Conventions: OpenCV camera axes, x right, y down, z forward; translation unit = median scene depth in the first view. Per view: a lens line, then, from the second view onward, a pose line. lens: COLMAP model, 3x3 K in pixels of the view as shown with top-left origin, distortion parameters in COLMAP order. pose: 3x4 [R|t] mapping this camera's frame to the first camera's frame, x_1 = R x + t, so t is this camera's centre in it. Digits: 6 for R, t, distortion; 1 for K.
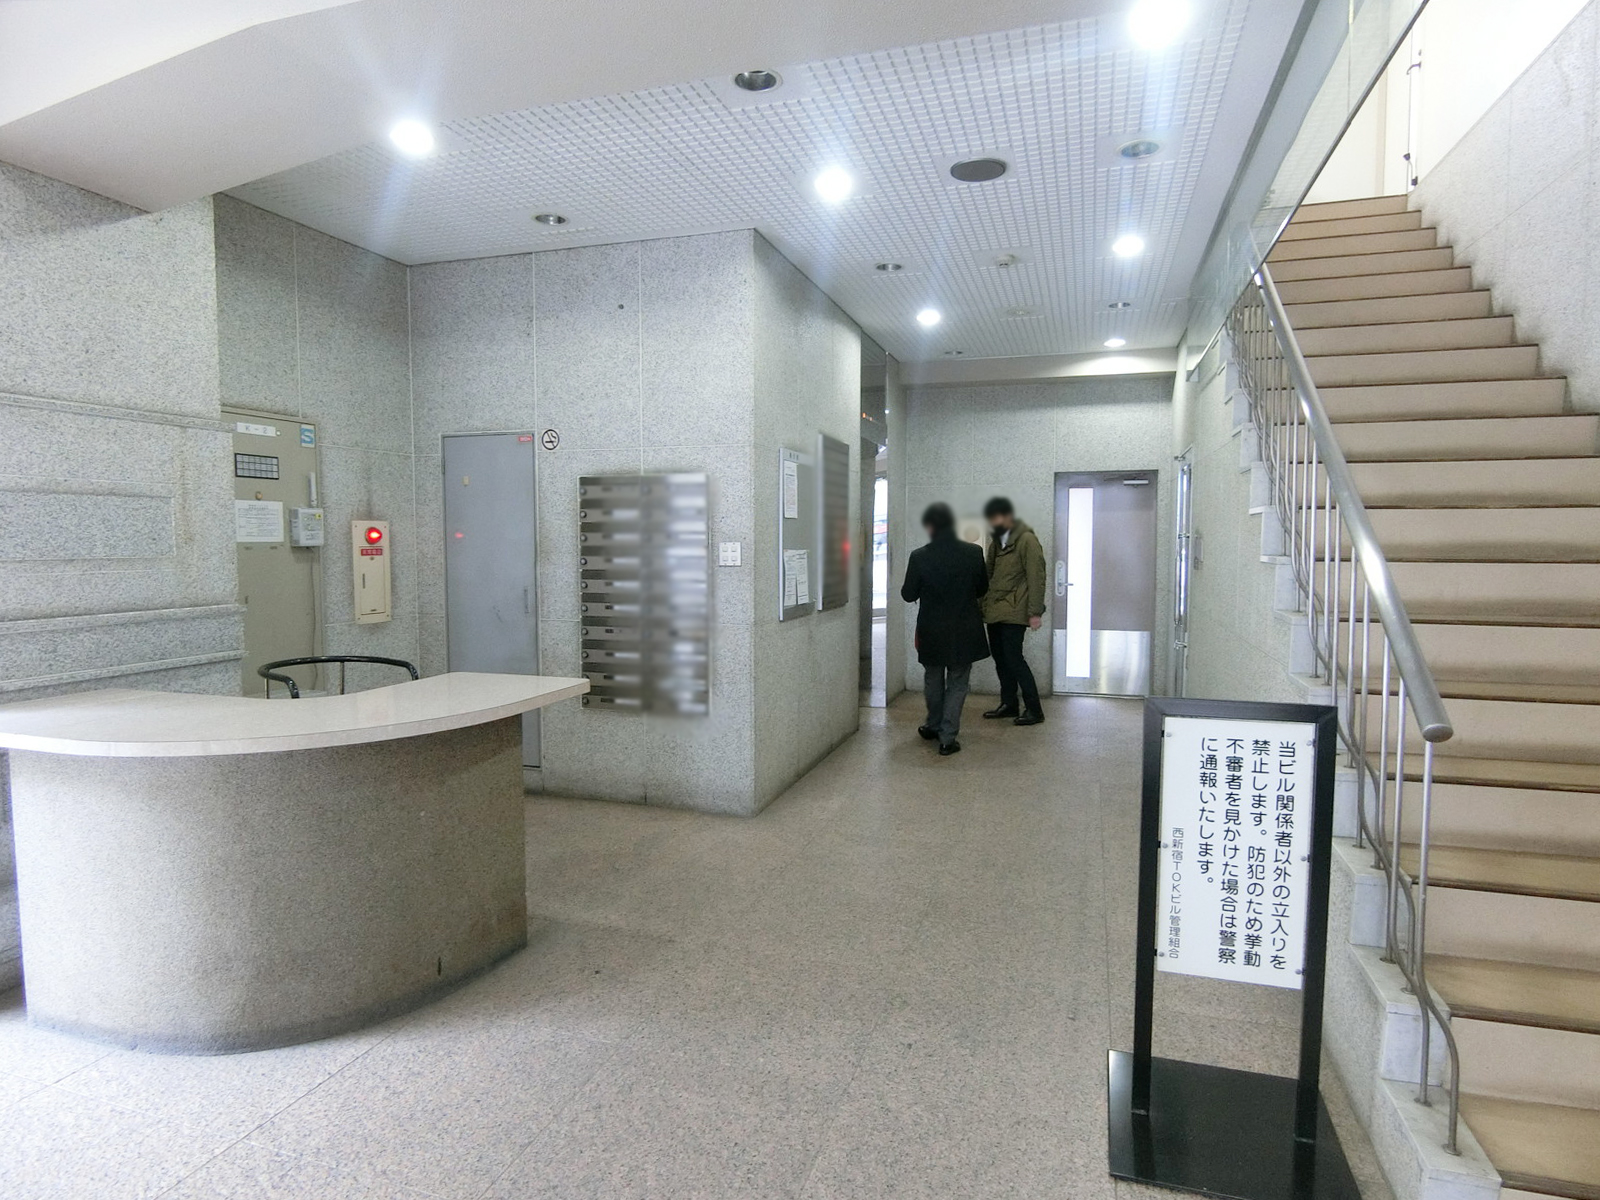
lens RADIAL K [[910.6, 0, 801.5], [0, 910.6, 609.7], [0, 0, 1]] dist [-0.008609, -0.001196]
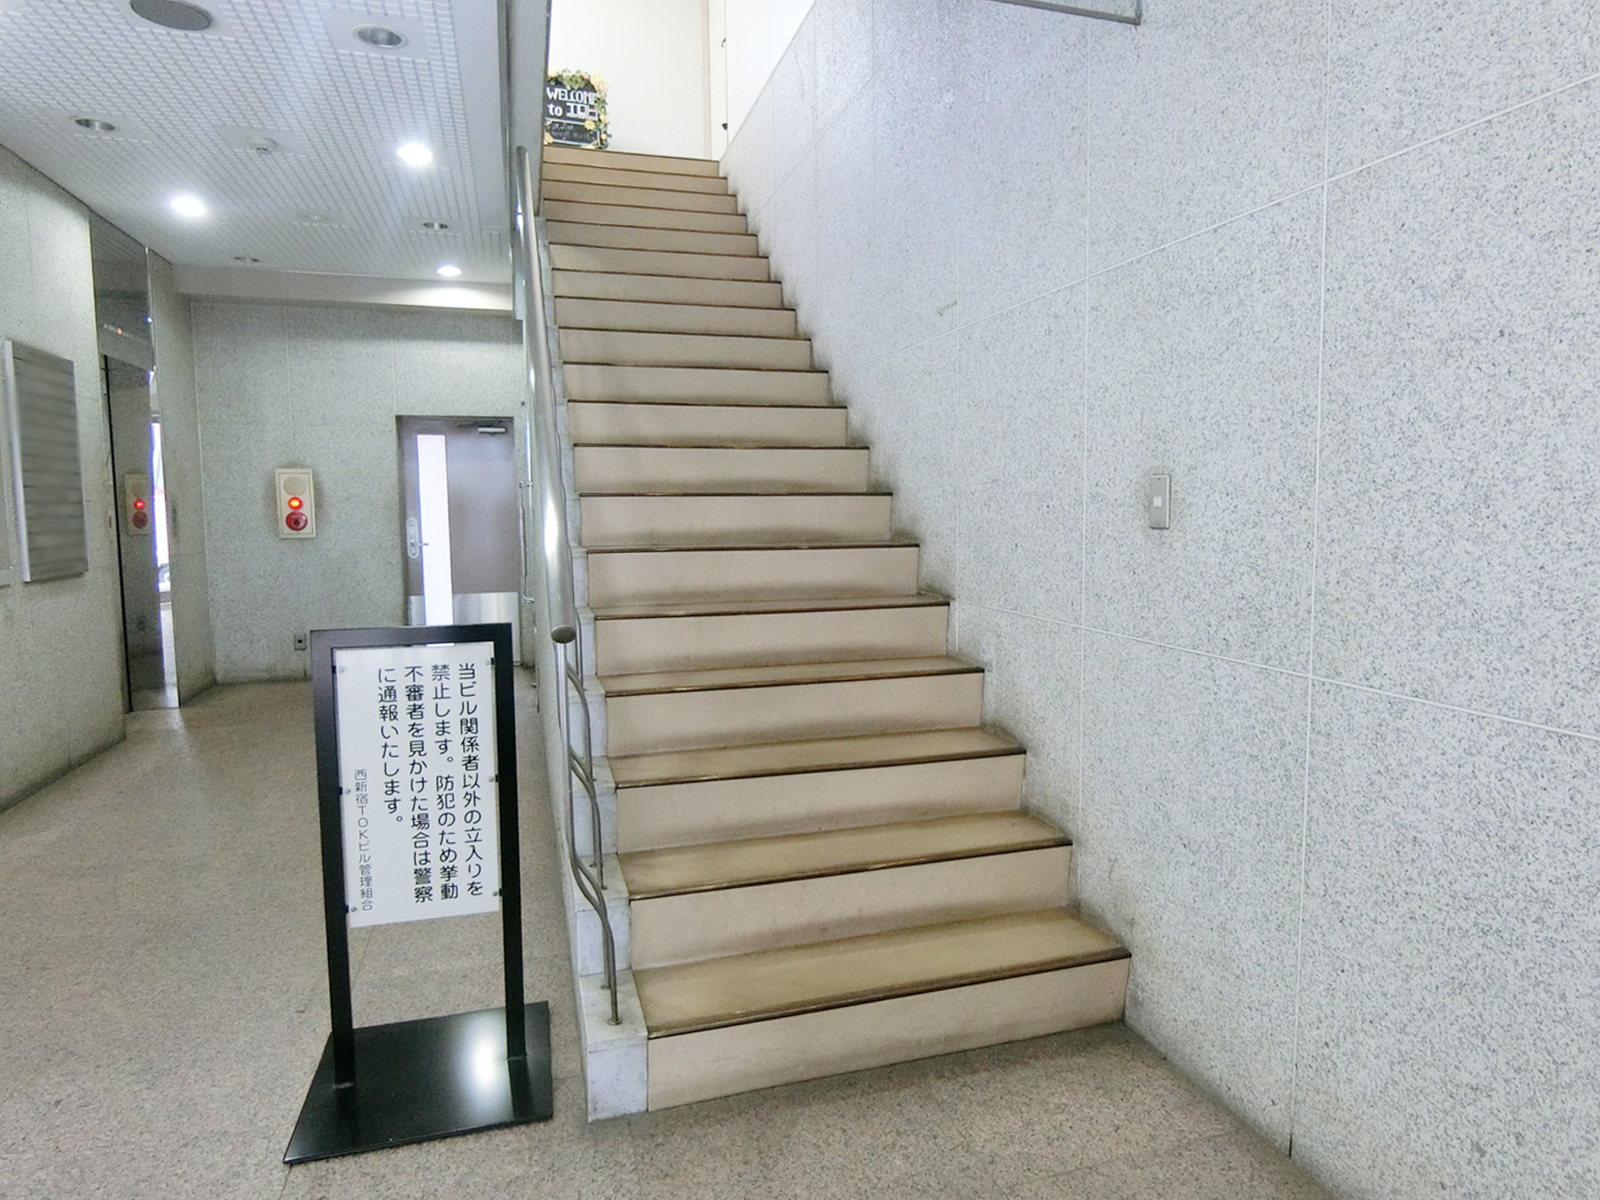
lens RADIAL K [[1014.8, 0, 800.0], [0, 1014.8, 600.0], [0, 0, 1]] dist [-0.009572, -0.002402]
pose [[0.813240, -0.063734, 0.578428, 0.195754], [0.049975, 0.997961, 0.039698, 0.050678], [-0.579779, -0.003377, 0.814767, -0.095005]]
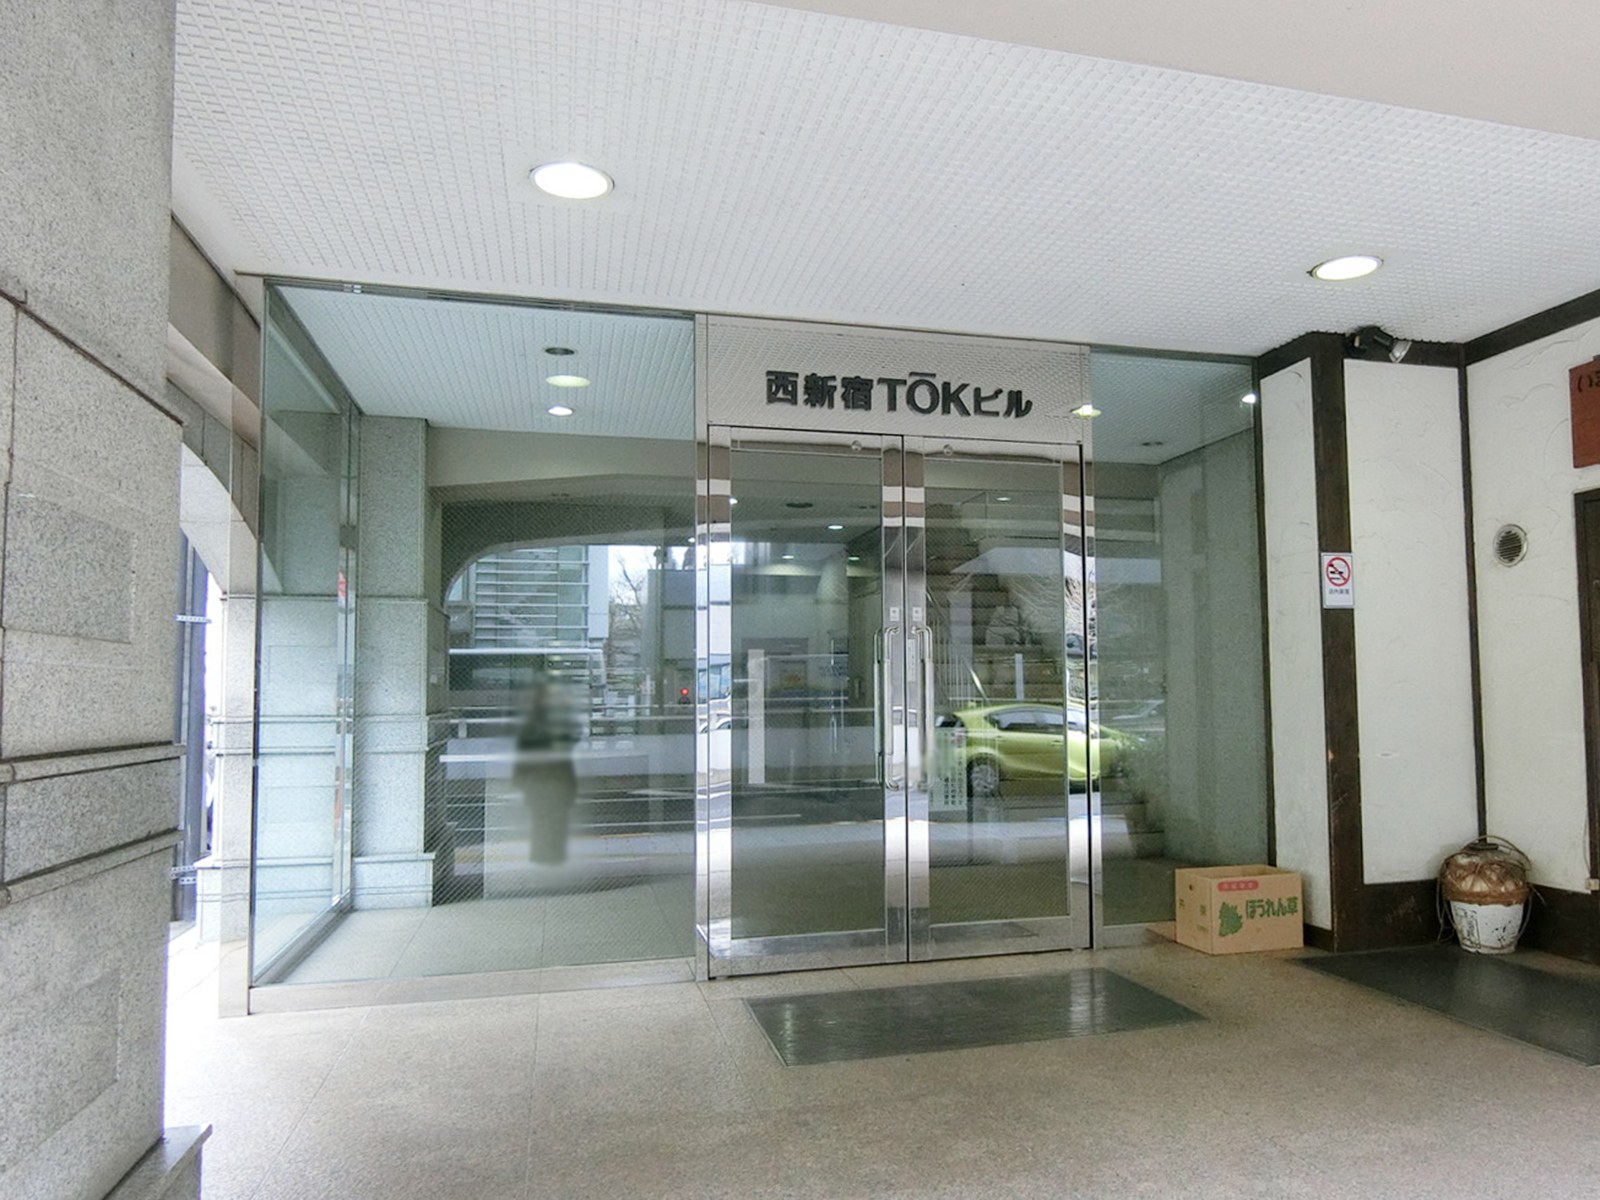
lens RADIAL K [[1080.5, 0, 805.4], [0, 1080.5, 617.0], [0, 0, 1]] dist [-0.063014, 0.000173]
pose [[0.850340, 0.026053, 0.525589, -1.917027], [0.044741, 0.991578, -0.121536, 0.177076], [-0.524329, 0.126862, 0.842013, -1.954682]]
